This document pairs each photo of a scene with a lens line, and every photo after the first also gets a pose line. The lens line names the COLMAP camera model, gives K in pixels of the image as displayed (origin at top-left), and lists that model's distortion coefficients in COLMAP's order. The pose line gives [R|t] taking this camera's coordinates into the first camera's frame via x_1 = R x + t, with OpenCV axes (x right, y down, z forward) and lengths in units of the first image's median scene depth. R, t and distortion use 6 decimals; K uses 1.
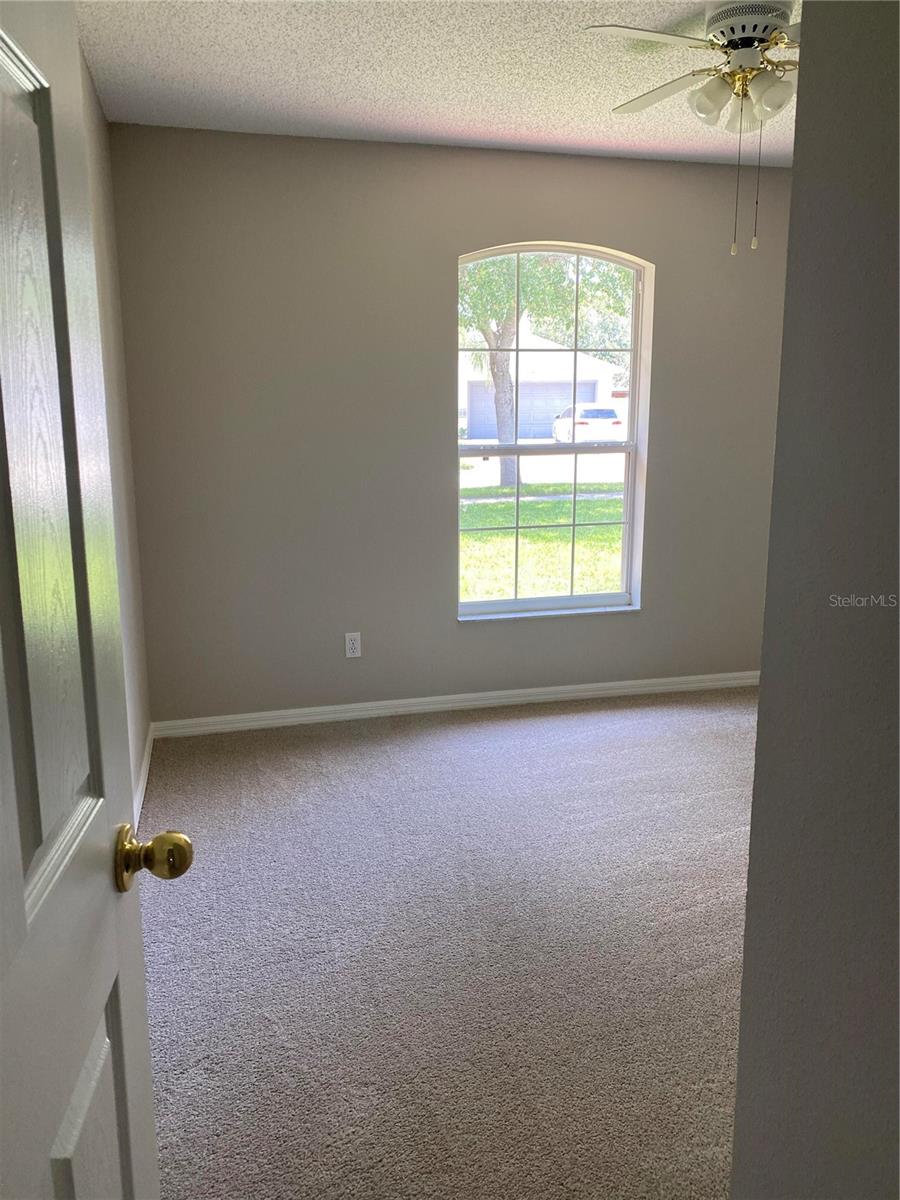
lens RADIAL K [[908.2, 0, 445.9], [0, 908.2, 596.2], [0, 0, 1]] dist [-0.000422, -0.001846]
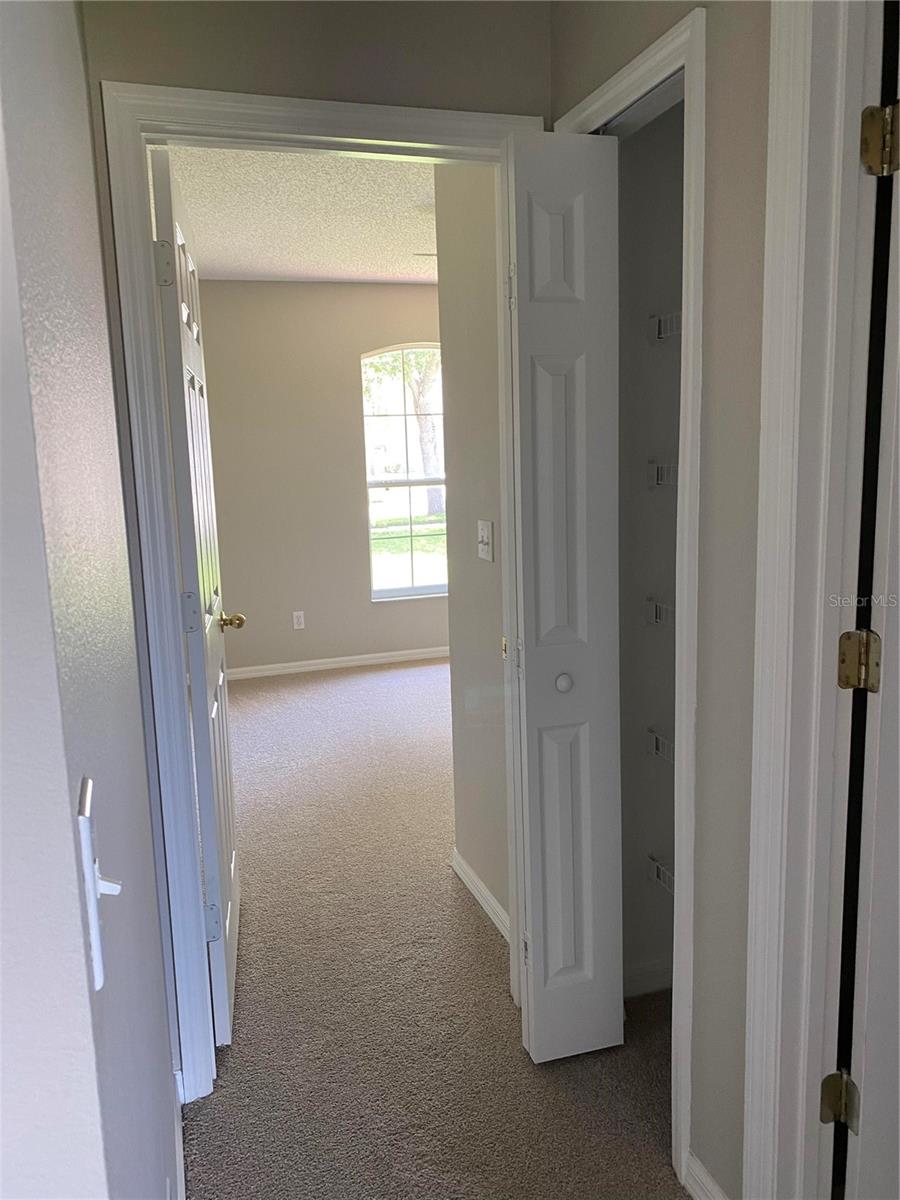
lens RADIAL K [[908.2, 0, 453.9], [0, 908.2, 601.3], [0, 0, 1]] dist [-0.000422, -0.001846]
pose [[0.997037, -0.037433, 0.067208, 0.048312], [0.039384, 0.998834, -0.027938, 0.073443], [-0.066084, 0.030502, 0.997348, -0.462105]]
